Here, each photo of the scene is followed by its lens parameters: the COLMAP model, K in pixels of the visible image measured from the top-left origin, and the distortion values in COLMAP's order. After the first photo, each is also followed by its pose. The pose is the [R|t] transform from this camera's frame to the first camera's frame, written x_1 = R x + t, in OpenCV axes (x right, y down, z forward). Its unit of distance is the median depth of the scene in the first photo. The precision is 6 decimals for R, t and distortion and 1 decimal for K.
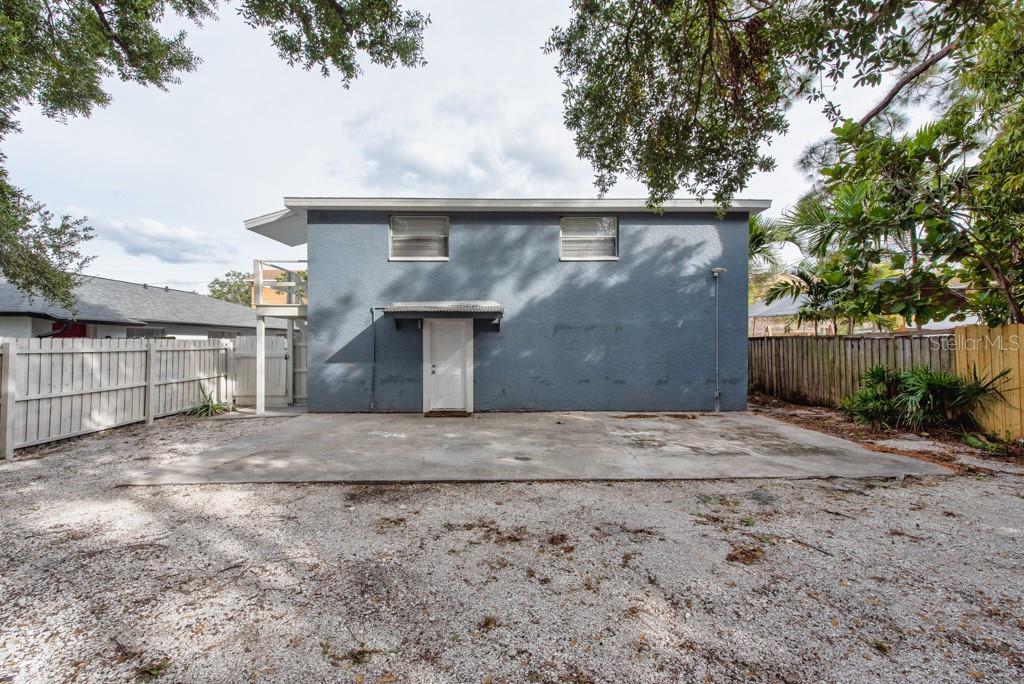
lens RADIAL K [[399.1, 0, 508.0], [0, 399.1, 337.0], [0, 0, 1]] dist [0.006673, -0.000449]
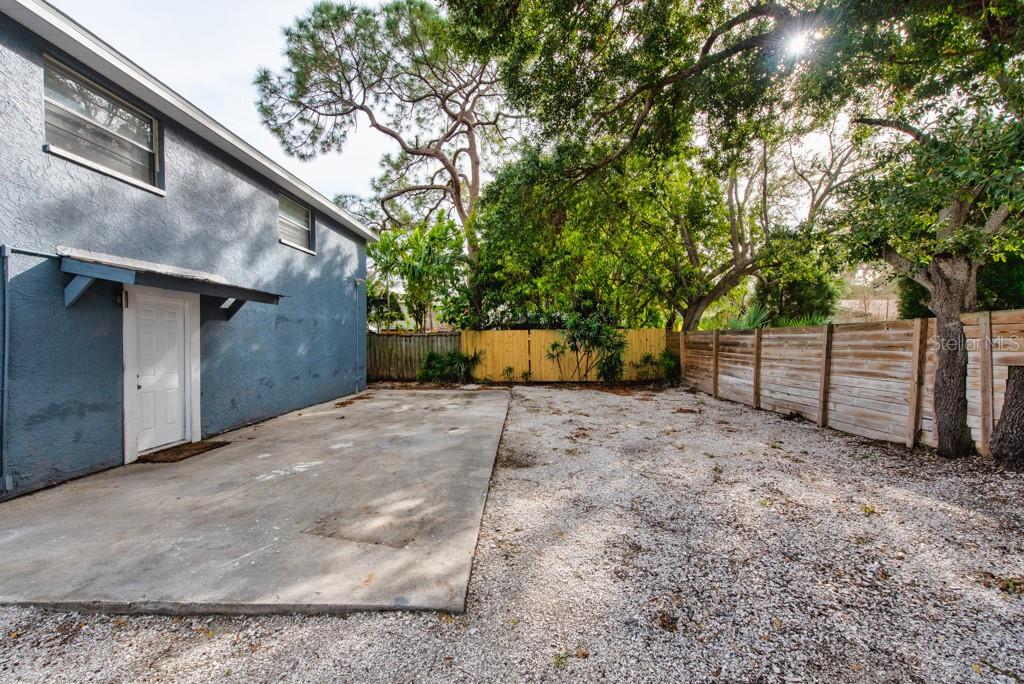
lens RADIAL K [[405.3, 0, 509.7], [0, 405.3, 343.2], [0, 0, 1]] dist [0.012329, -0.000371]
pose [[0.068338, -0.006020, 0.997644, -1.517416], [-0.011350, 0.999912, 0.006811, 0.036870], [-0.997598, -0.011789, 0.068264, 0.938234]]
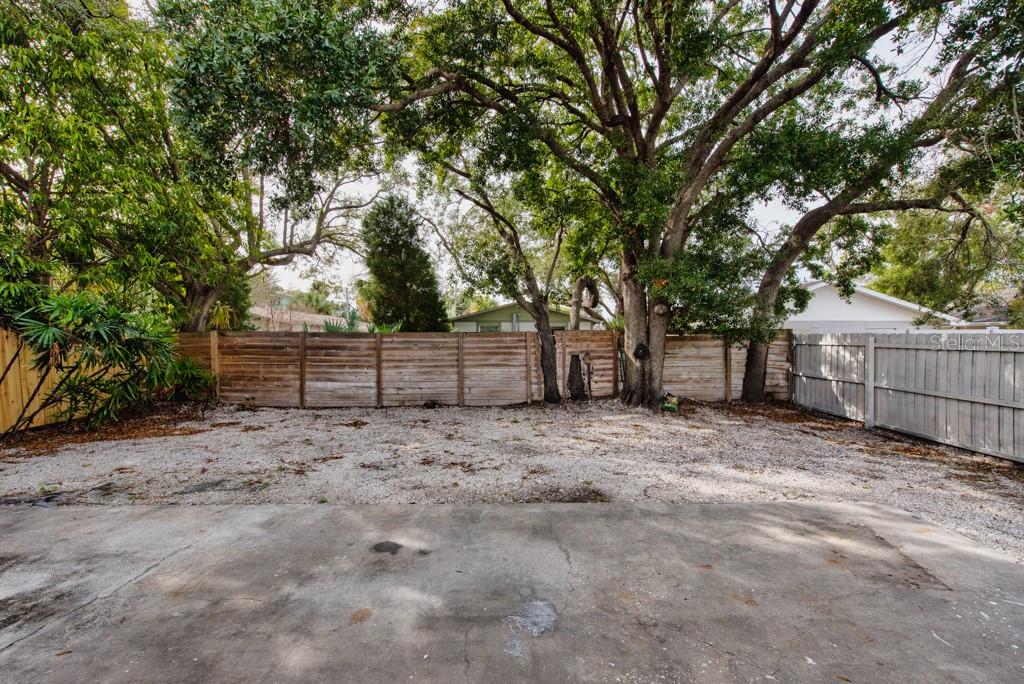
lens RADIAL K [[405.3, 0, 509.7], [0, 405.3, 343.2], [0, 0, 1]] dist [0.012329, -0.000371]
pose [[-0.999516, 0.001521, 0.031084, -0.194842], [0.001493, 0.999998, -0.000934, 0.022501], [-0.031085, -0.000887, -0.999516, 1.977133]]
